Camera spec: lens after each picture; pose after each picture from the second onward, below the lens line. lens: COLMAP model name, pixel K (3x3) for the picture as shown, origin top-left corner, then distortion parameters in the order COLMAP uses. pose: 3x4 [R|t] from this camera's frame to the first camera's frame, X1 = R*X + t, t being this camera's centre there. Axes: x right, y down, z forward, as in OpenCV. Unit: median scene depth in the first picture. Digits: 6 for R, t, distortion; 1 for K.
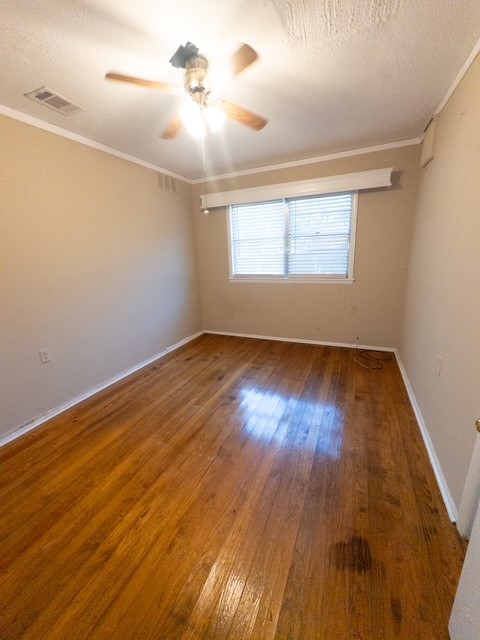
lens RADIAL K [[257.3, 0, 242.4], [0, 257.3, 319.0], [0, 0, 1]] dist [0.003244, 0.000128]
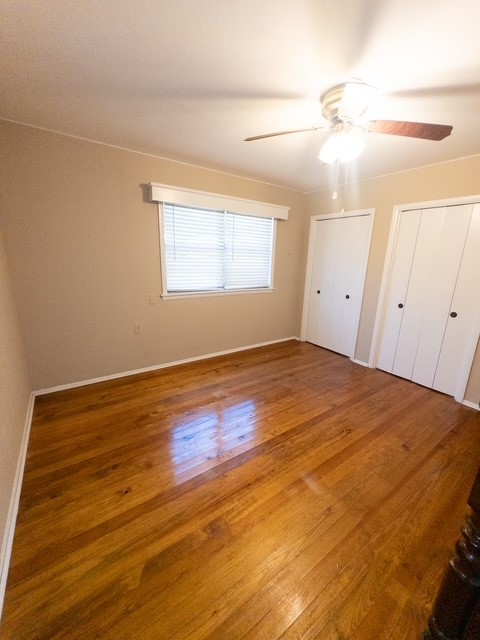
lens RADIAL K [[257.3, 0, 240.7], [0, 257.3, 322.0], [0, 0, 1]] dist [0.003244, 0.000128]
pose [[0.521482, -0.138500, 0.841947, -0.477032], [0.207588, 0.977685, 0.032254, -0.043604], [-0.827626, 0.157958, 0.538596, 0.324566]]
